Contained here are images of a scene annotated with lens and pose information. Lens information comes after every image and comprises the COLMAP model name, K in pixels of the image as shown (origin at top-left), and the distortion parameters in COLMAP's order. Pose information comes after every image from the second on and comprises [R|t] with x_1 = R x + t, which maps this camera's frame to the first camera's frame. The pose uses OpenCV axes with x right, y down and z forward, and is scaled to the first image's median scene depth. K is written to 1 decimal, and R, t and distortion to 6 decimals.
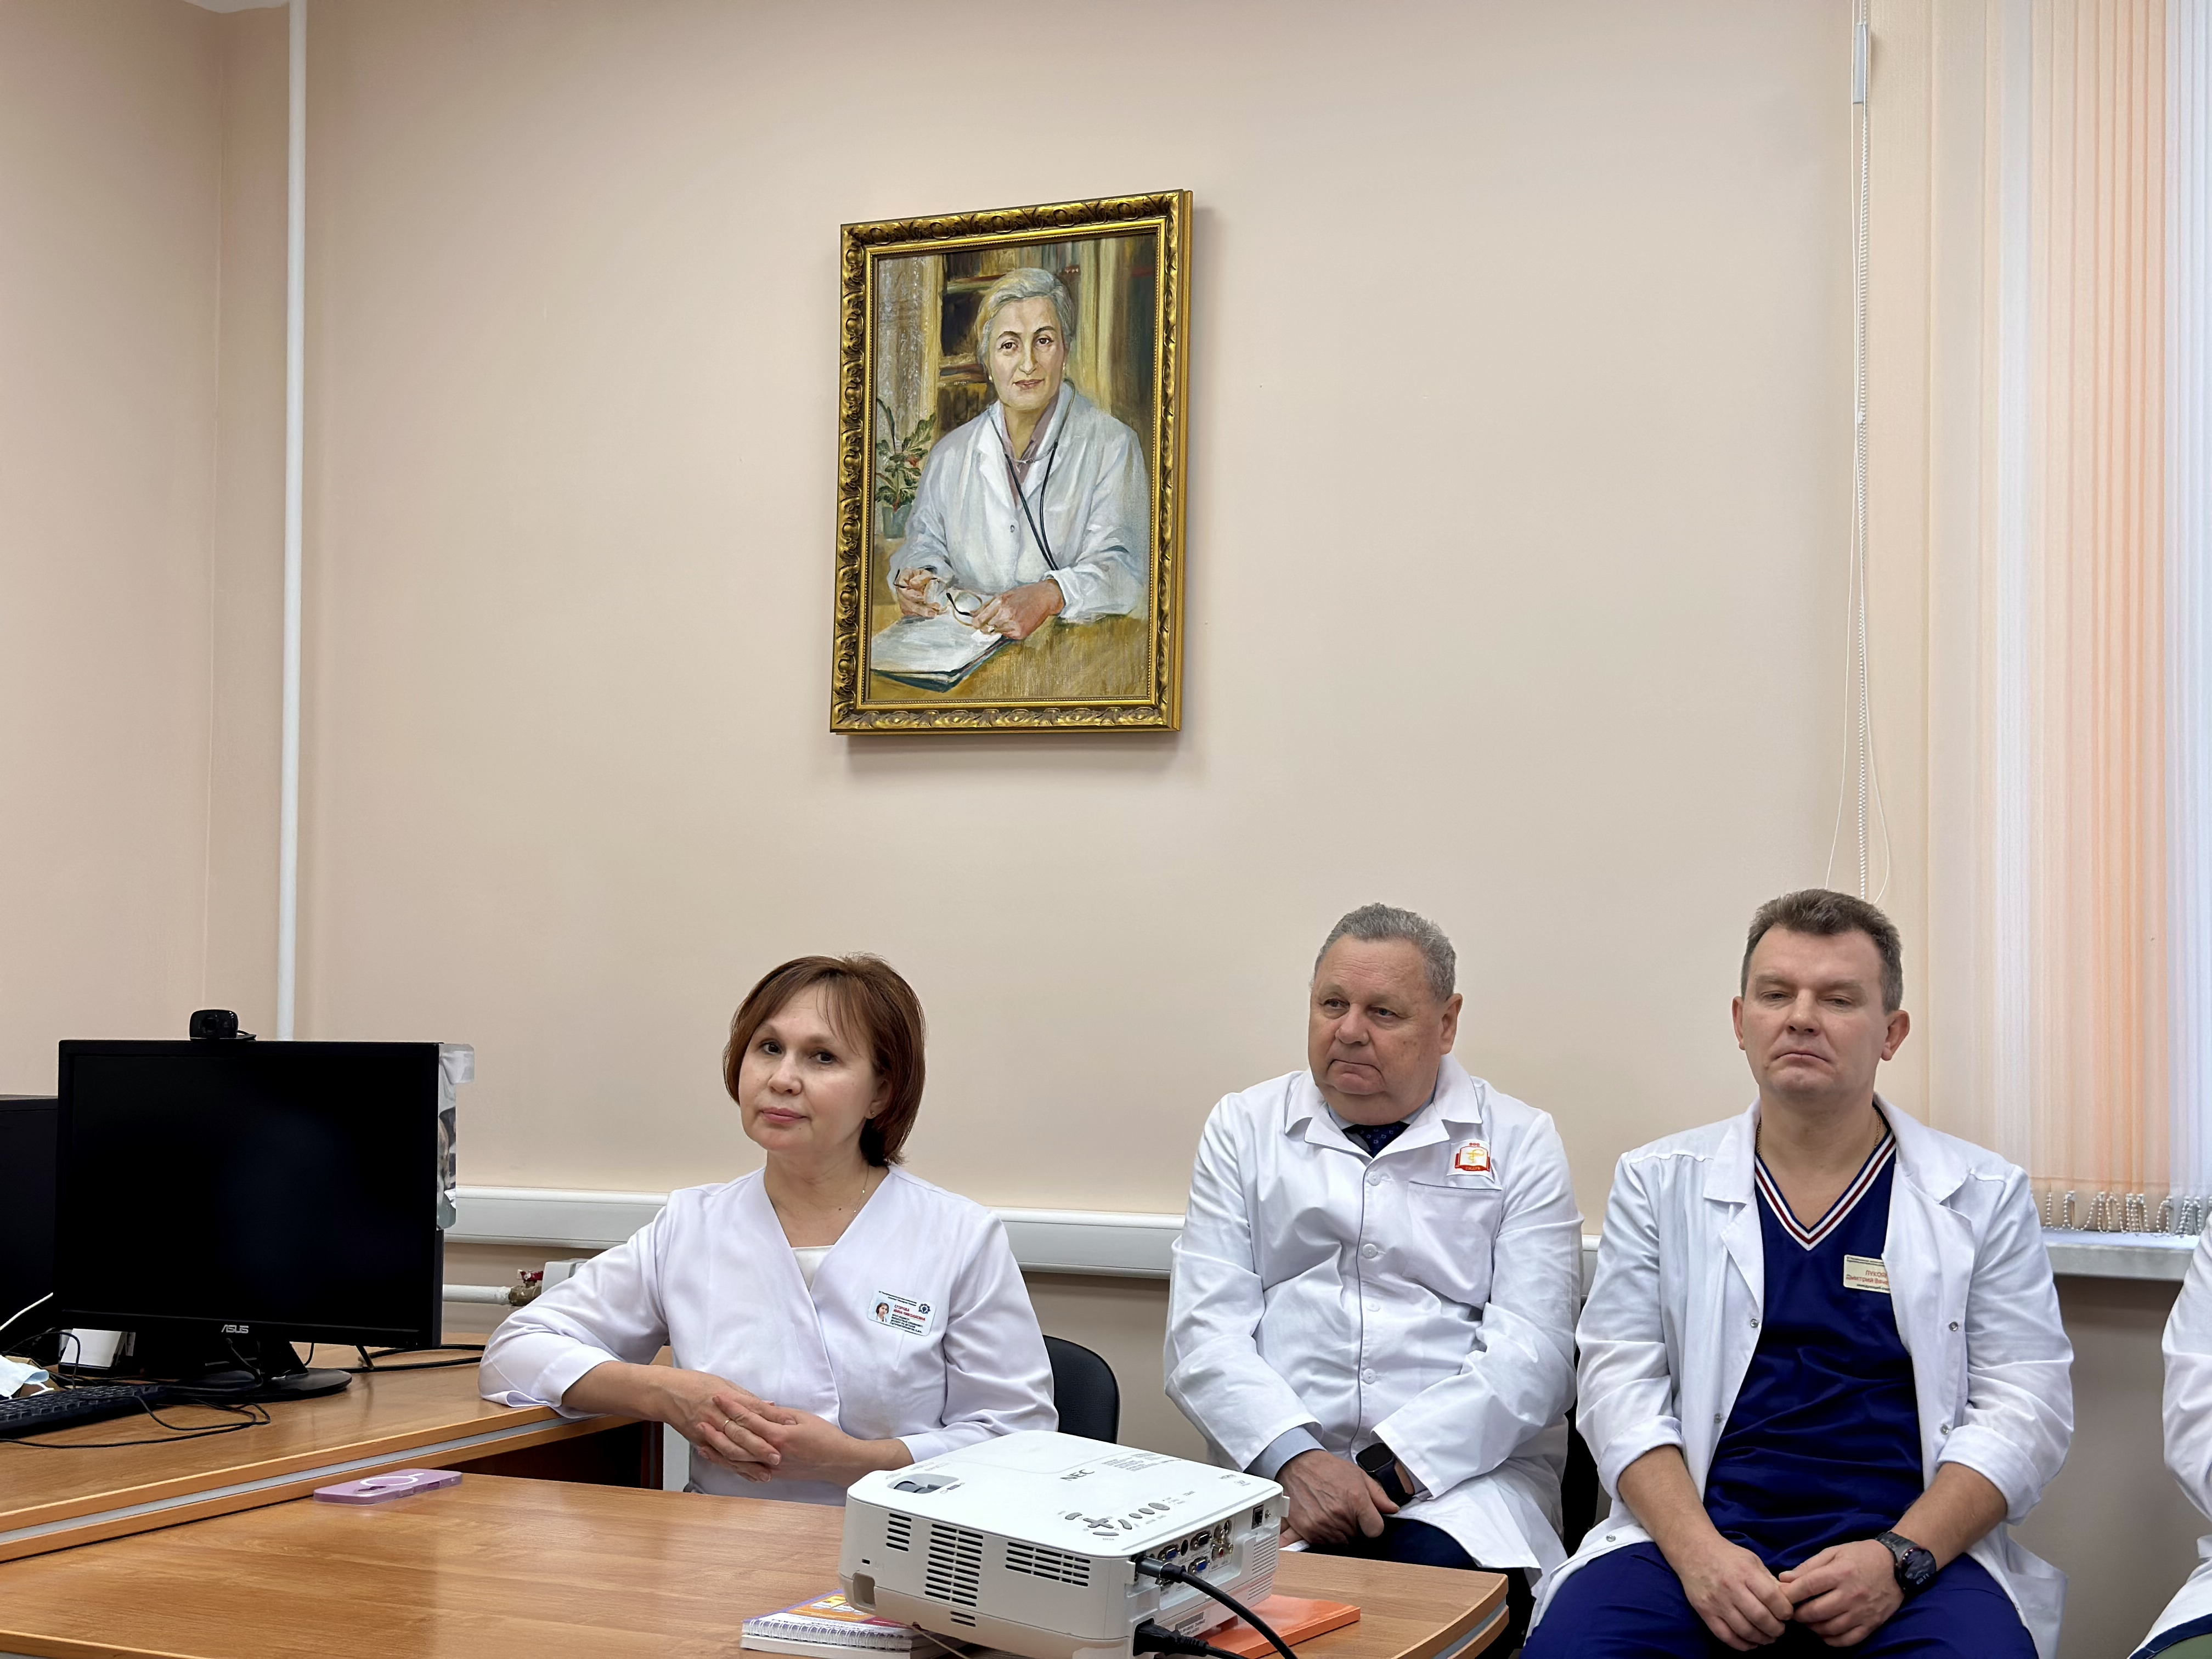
lens RADIAL K [[3160.5, 0, 1106.0], [0, 3160.5, 829.5], [0, 0, 1]] dist [-0.010025, 1.013903]
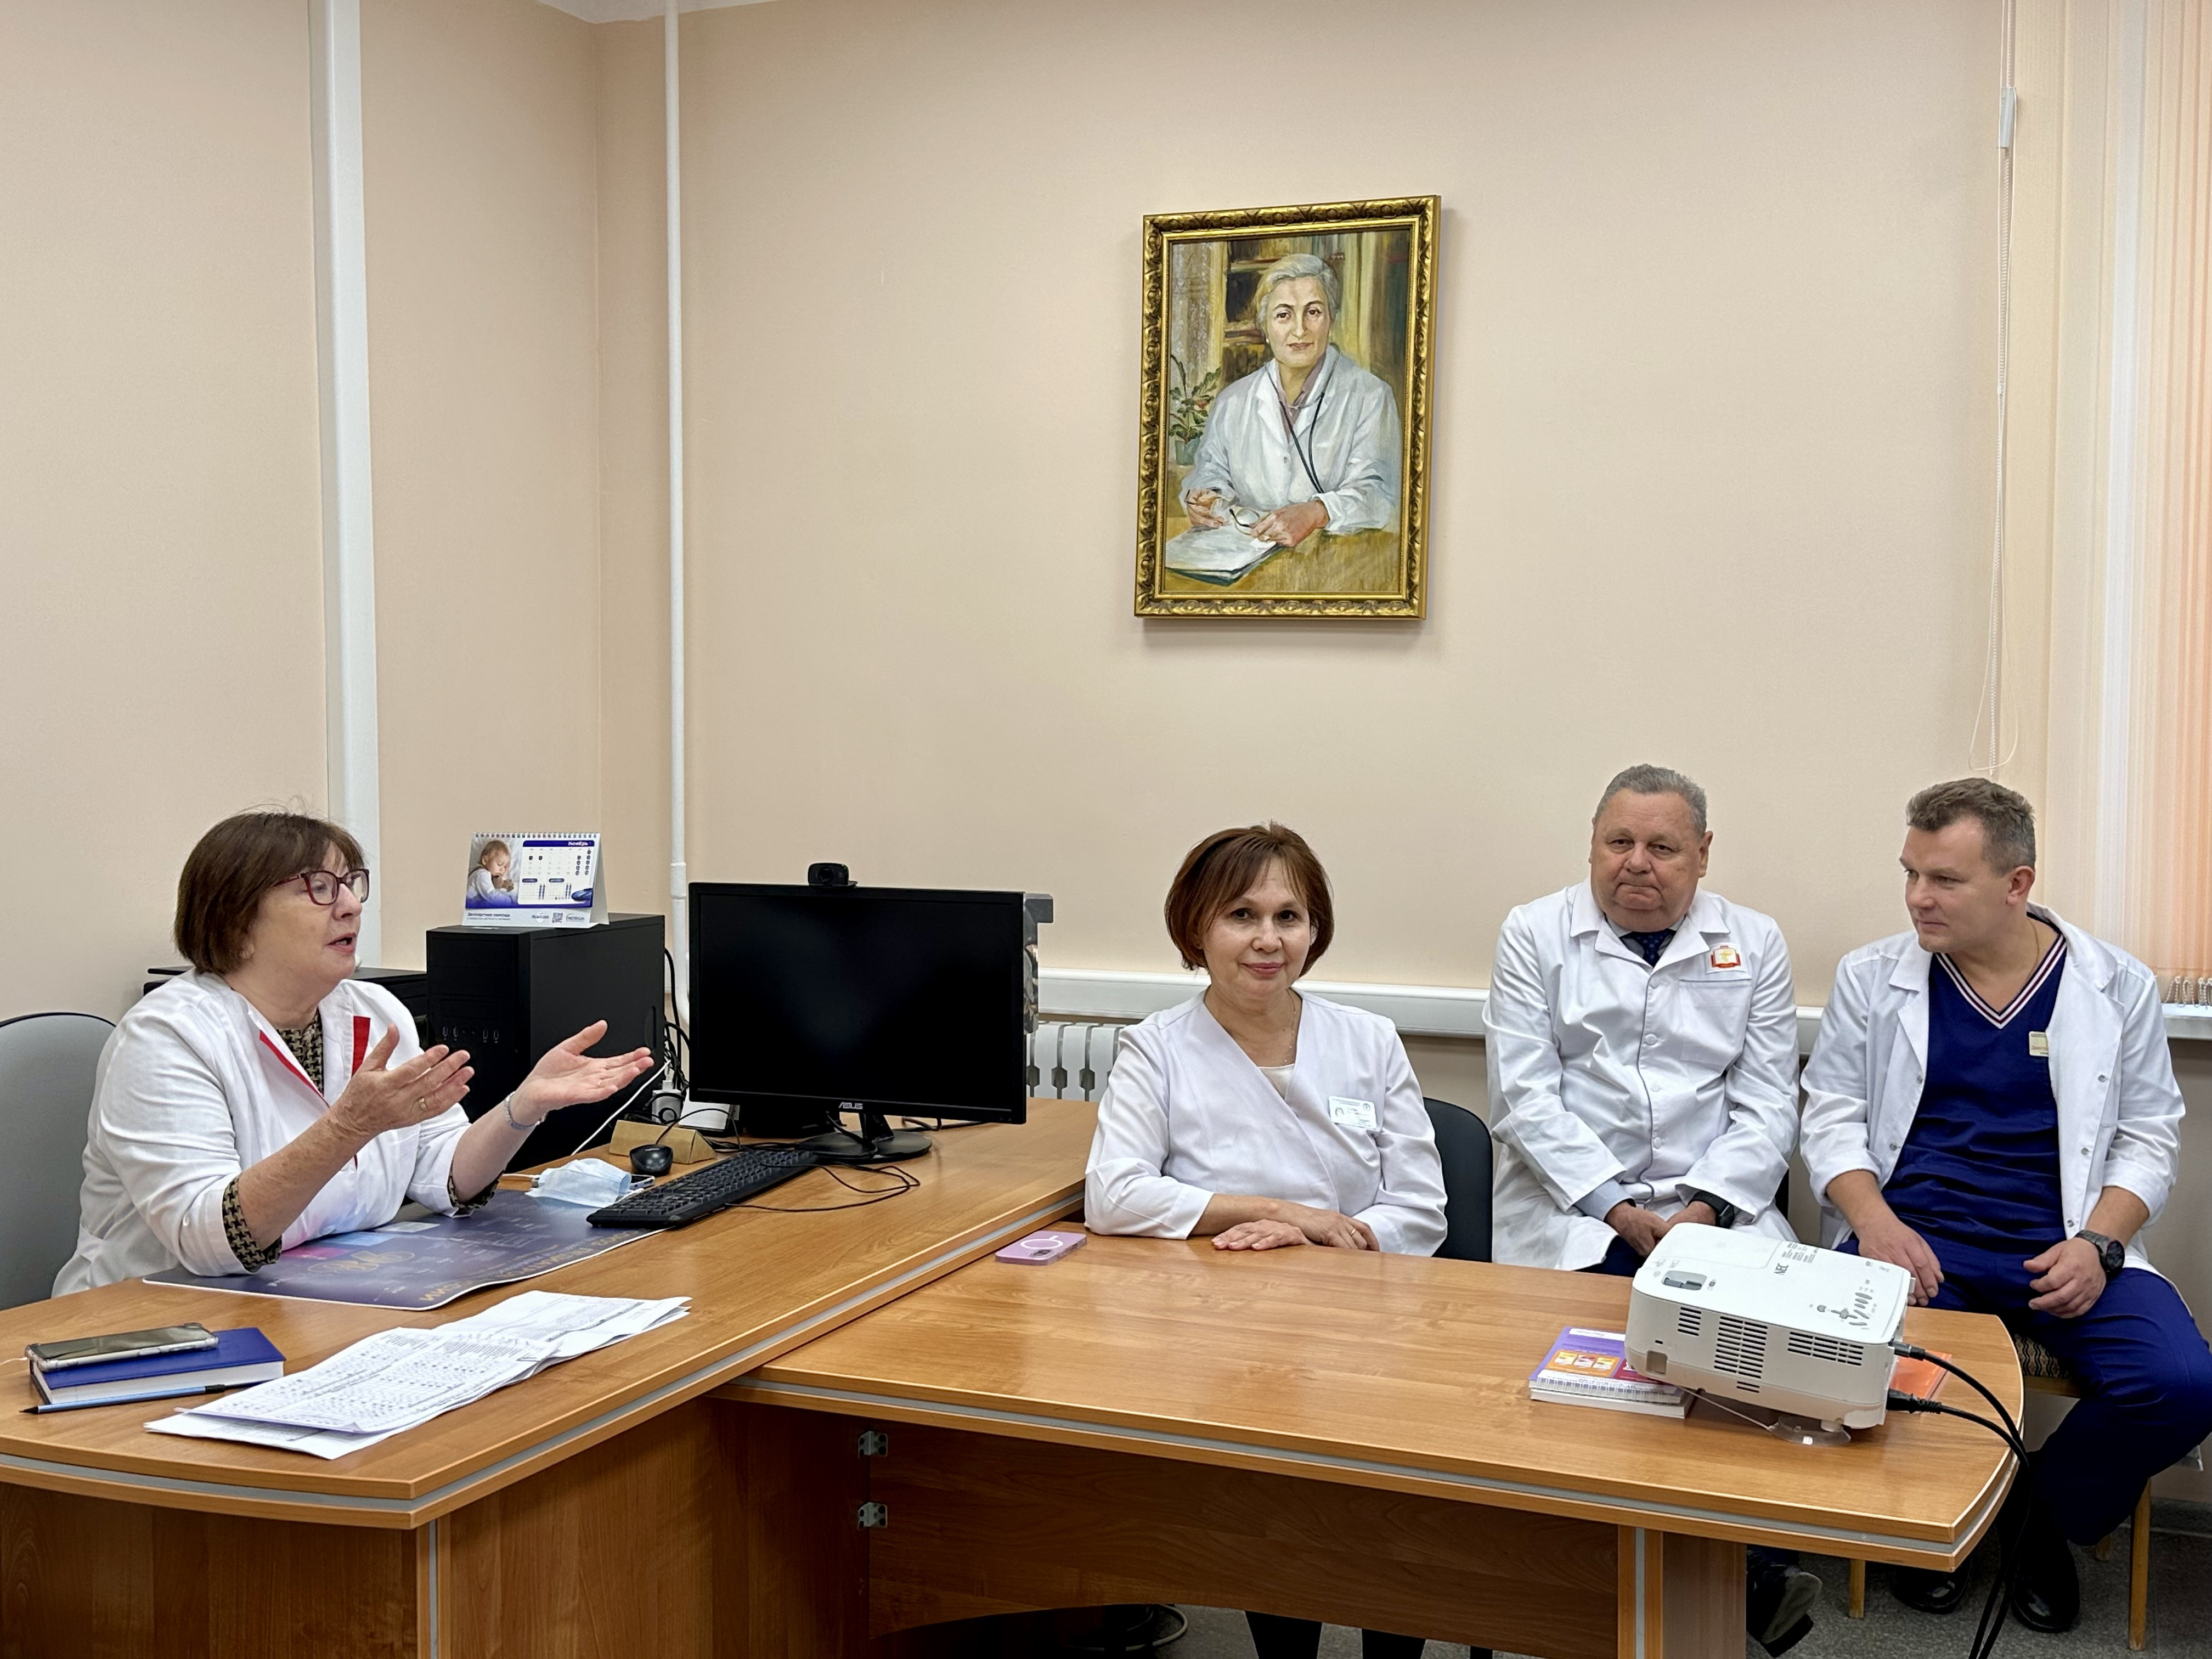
lens RADIAL K [[2330.4, 0, 1106.0], [0, 2330.4, 829.5], [0, 0, 1]] dist [0.087301, -0.191504]
pose [[0.995894, -0.006731, 0.090273, -0.191626], [-0.001618, 0.995749, 0.092097, -0.032766], [-0.090510, -0.091864, 0.991650, 0.044714]]
